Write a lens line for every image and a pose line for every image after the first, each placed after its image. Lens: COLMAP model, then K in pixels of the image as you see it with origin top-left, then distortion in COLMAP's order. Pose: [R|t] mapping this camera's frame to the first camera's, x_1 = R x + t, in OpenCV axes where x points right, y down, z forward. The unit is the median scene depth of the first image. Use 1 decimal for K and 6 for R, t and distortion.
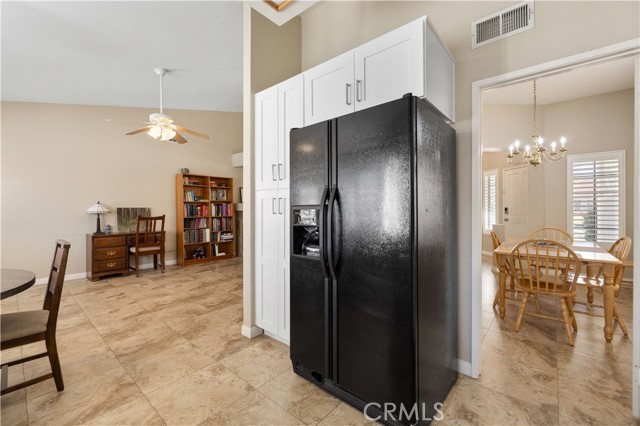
lens RADIAL K [[269.6, 0, 320.9], [0, 269.6, 209.3], [0, 0, 1]] dist [-0.001401, 0.000543]
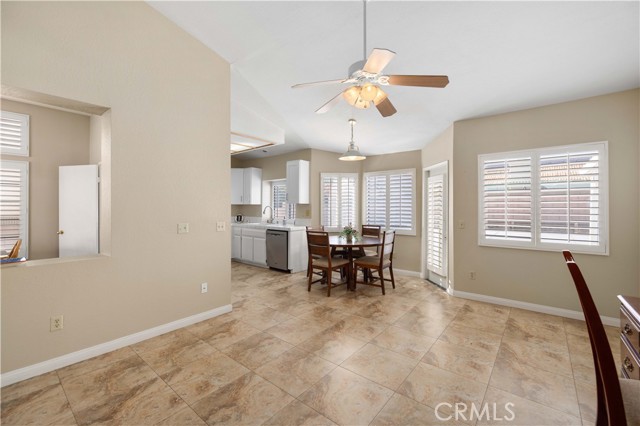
lens RADIAL K [[269.6, 0, 320.9], [0, 269.6, 206.9], [0, 0, 1]] dist [-0.001401, 0.000543]
pose [[-0.999740, 0.005485, -0.022153, -0.387314], [0.005445, 0.999983, 0.001846, -0.030724], [0.022162, 0.001725, -0.999753, 1.286269]]
